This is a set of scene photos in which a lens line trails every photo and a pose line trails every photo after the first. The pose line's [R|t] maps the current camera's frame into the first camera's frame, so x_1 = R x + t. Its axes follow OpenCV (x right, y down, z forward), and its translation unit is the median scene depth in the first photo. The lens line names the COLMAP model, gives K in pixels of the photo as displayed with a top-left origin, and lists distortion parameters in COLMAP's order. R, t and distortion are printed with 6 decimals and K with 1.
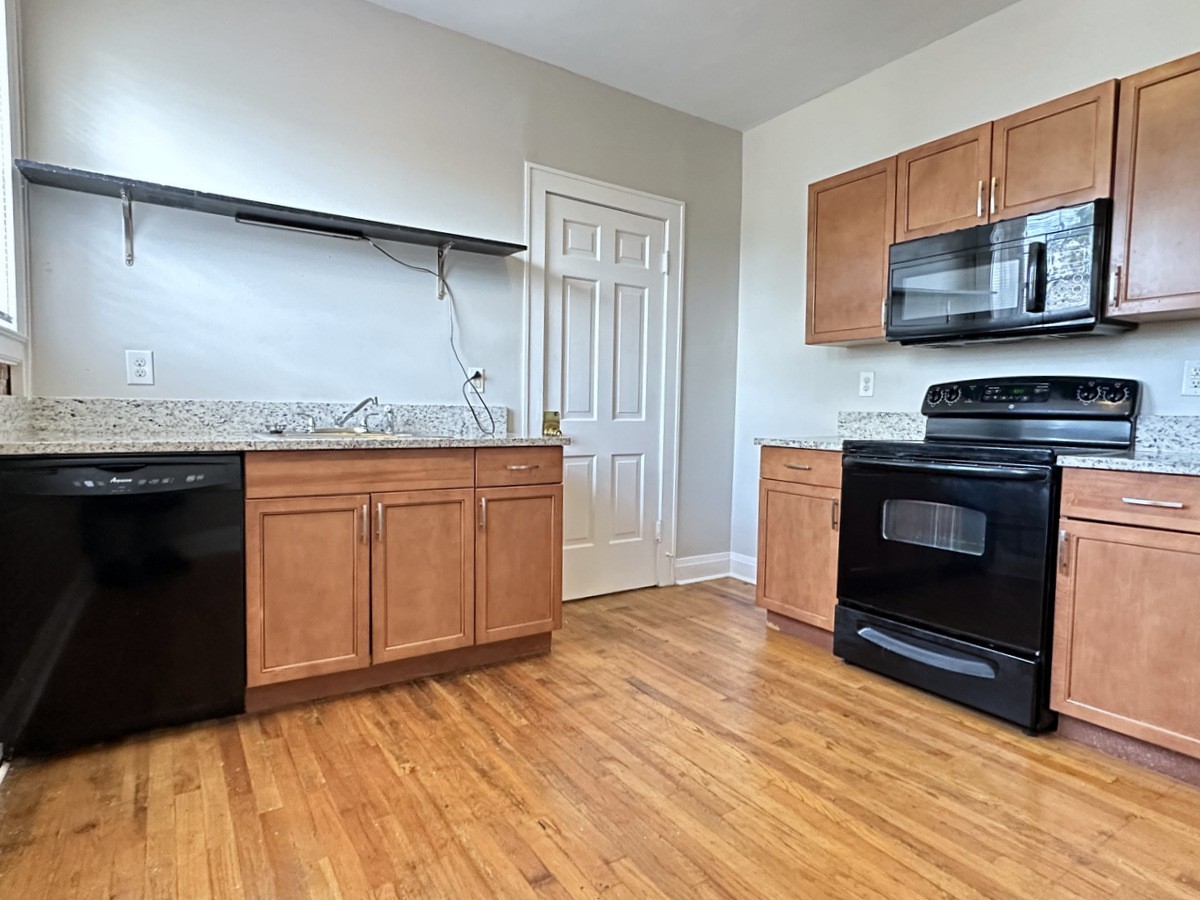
lens RADIAL K [[671.2, 0, 600.0], [0, 671.2, 450.0], [0, 0, 1]] dist [-0.000876, -0.000010]
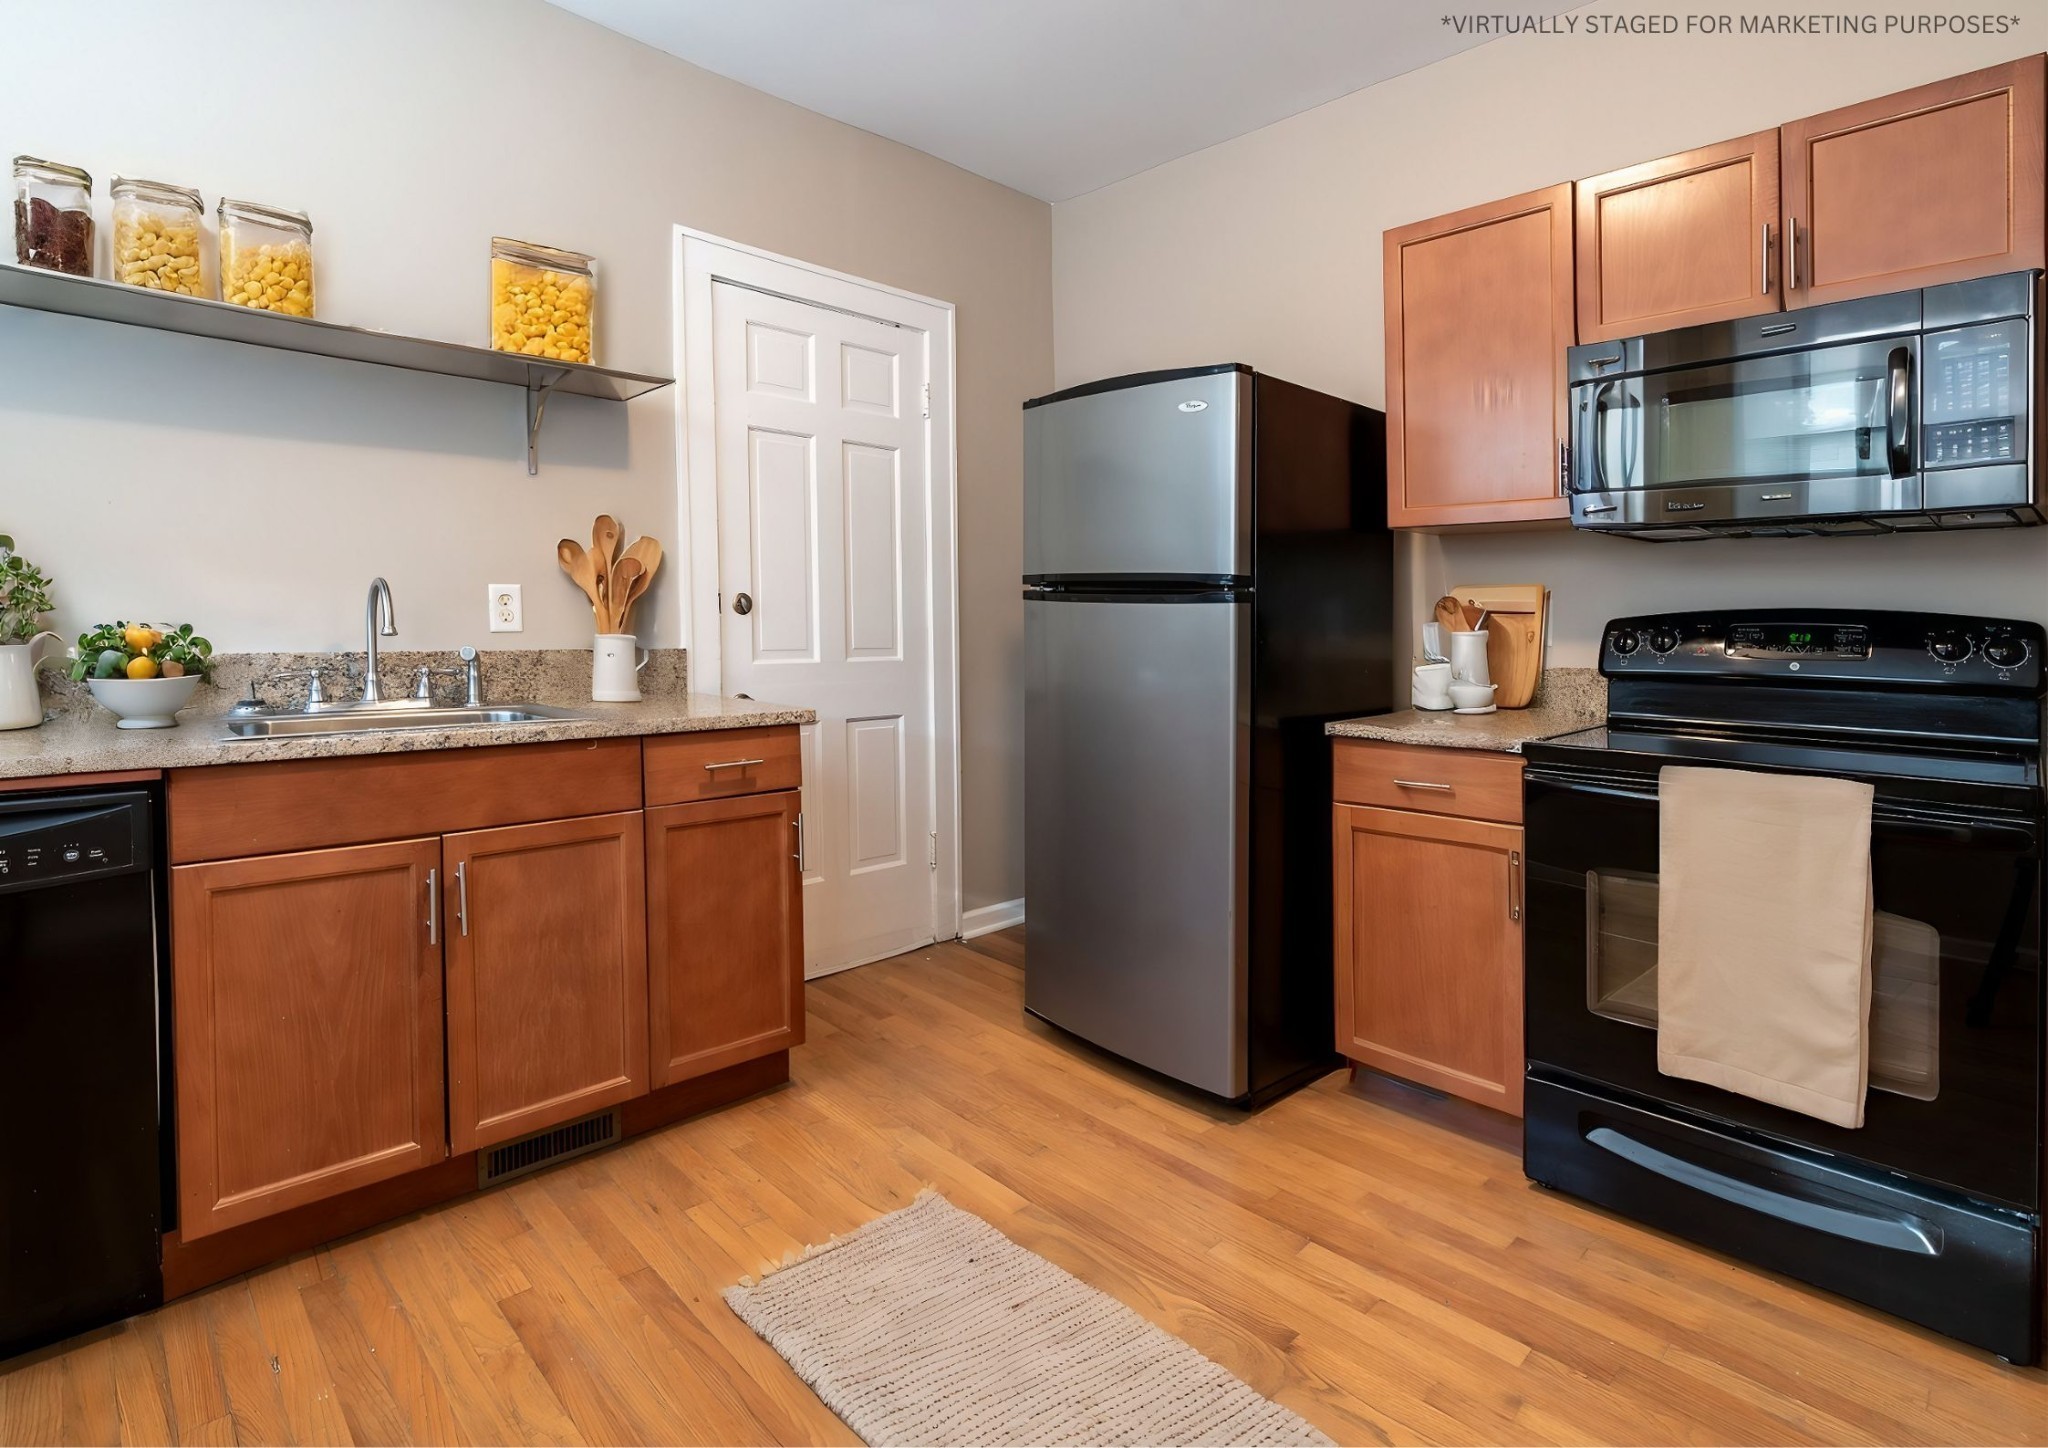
lens RADIAL K [[1045.3, 0, 1024.0], [0, 1045.3, 724.0], [0, 0, 1]] dist [-0.021477, -0.000414]
pose [[0.977939, -0.020828, 0.207848, -0.067378], [0.015829, 0.999545, 0.025689, -0.021974], [-0.208289, -0.021832, 0.977824, 0.143230]]
